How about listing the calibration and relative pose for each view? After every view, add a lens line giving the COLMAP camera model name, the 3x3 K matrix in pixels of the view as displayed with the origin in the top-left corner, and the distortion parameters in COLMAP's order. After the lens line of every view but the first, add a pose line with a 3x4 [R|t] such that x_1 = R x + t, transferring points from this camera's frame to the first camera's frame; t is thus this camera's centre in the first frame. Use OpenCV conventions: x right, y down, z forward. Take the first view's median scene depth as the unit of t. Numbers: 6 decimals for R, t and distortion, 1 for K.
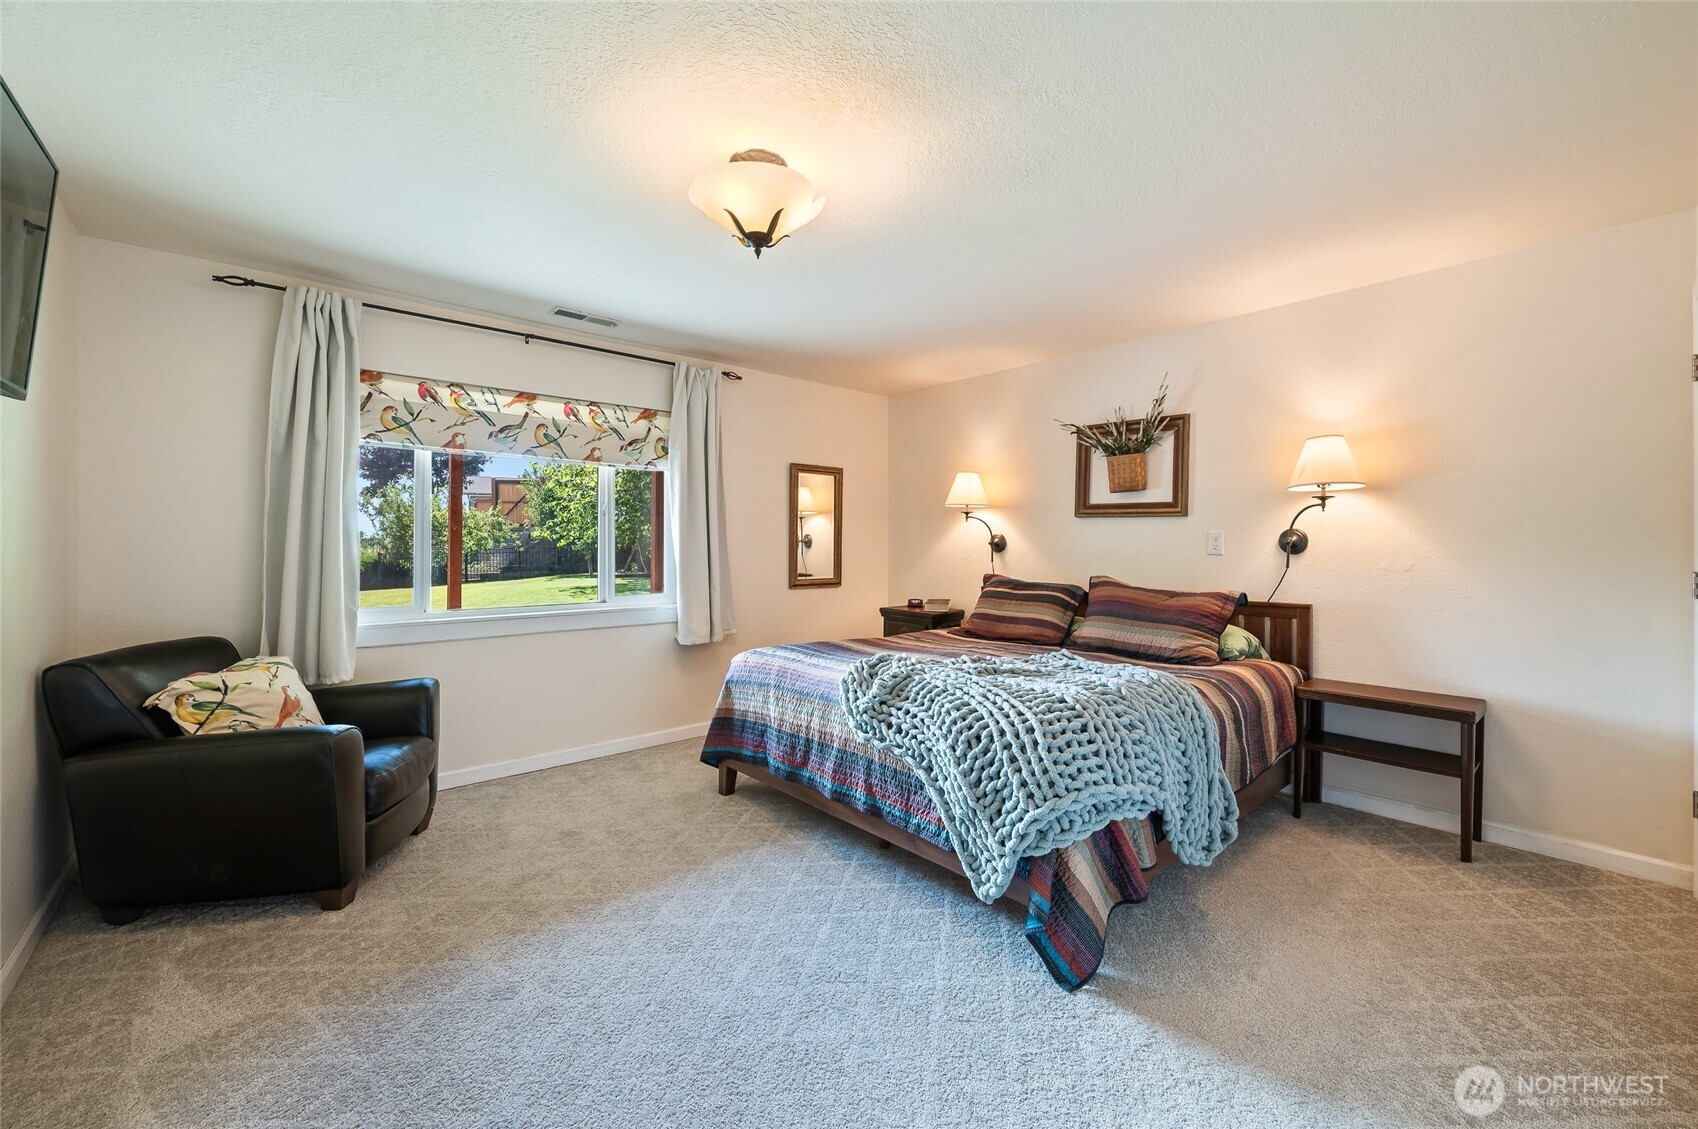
lens RADIAL K [[675.4, 0, 851.6], [0, 675.4, 552.5], [0, 0, 1]] dist [-0.002041, 0.000897]
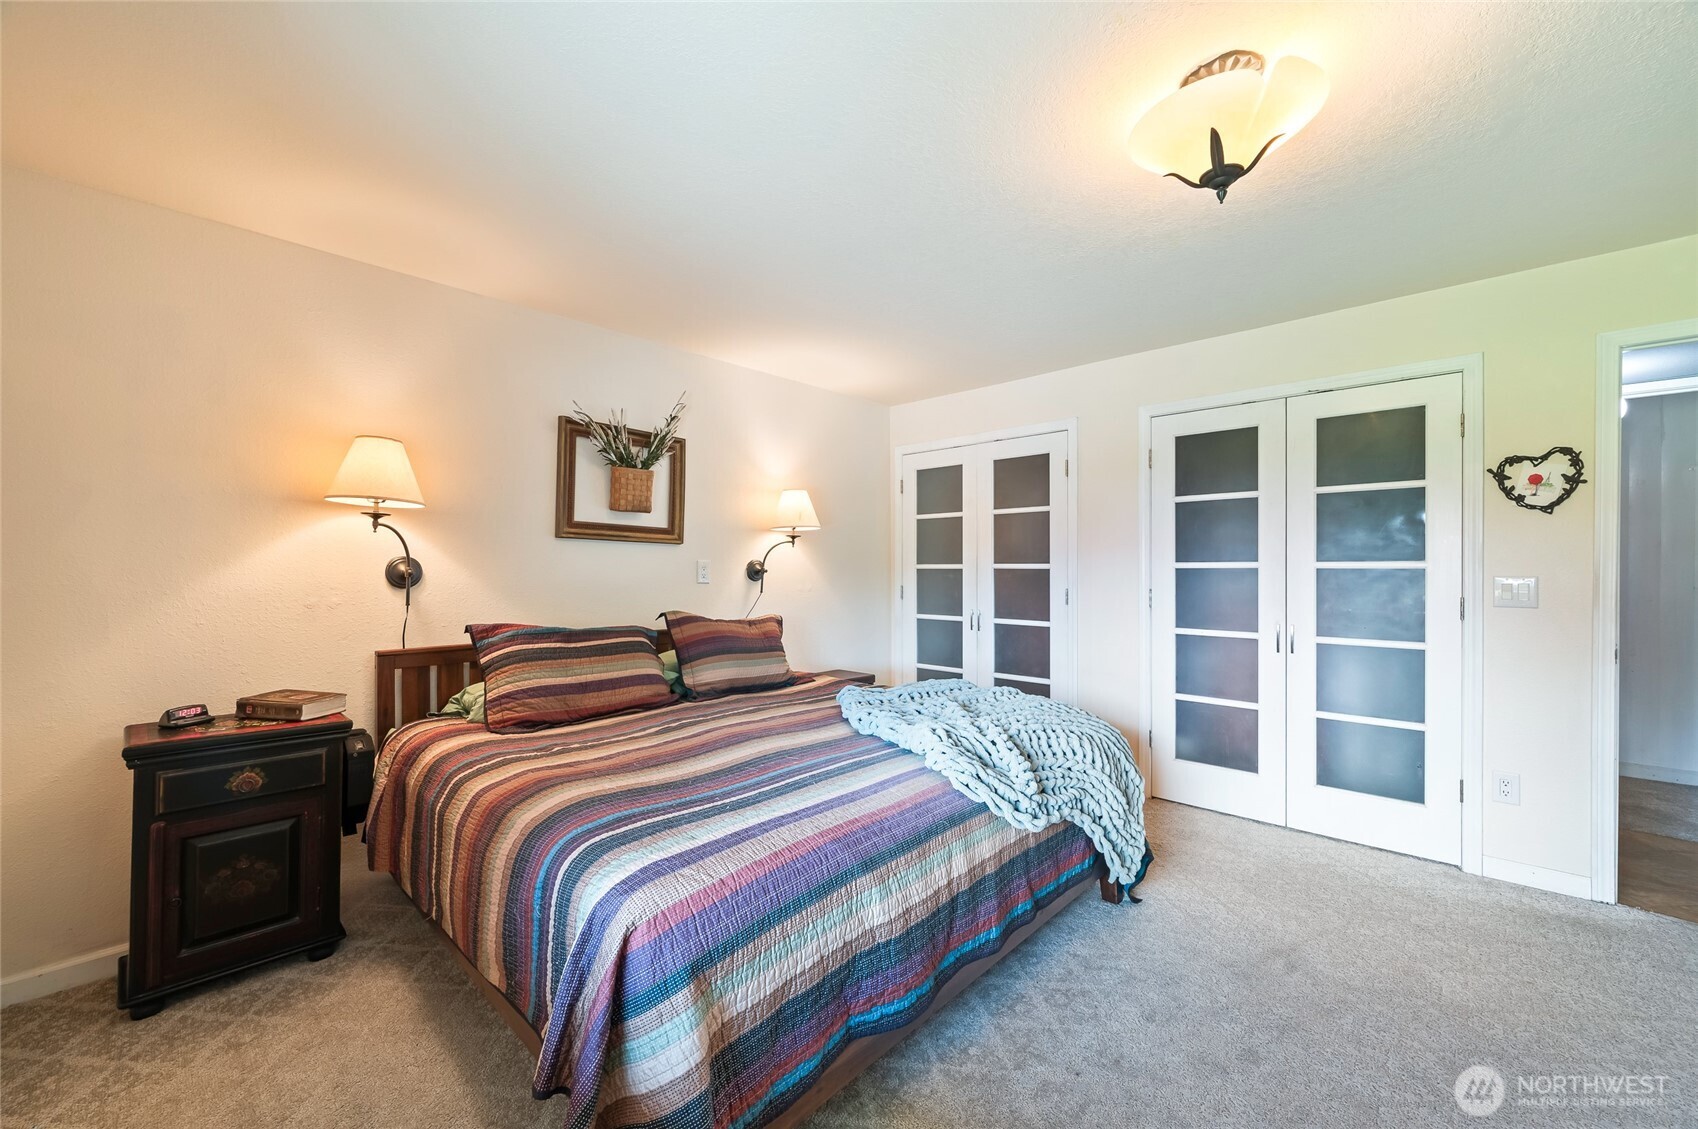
lens RADIAL K [[675.4, 0, 851.2], [0, 675.4, 564.2], [0, 0, 1]] dist [-0.002041, 0.000897]
pose [[-0.134488, -0.001357, 0.990914, -0.490615], [0.004356, 0.999989, 0.001961, -0.024542], [-0.990906, 0.004580, -0.134480, 0.864266]]
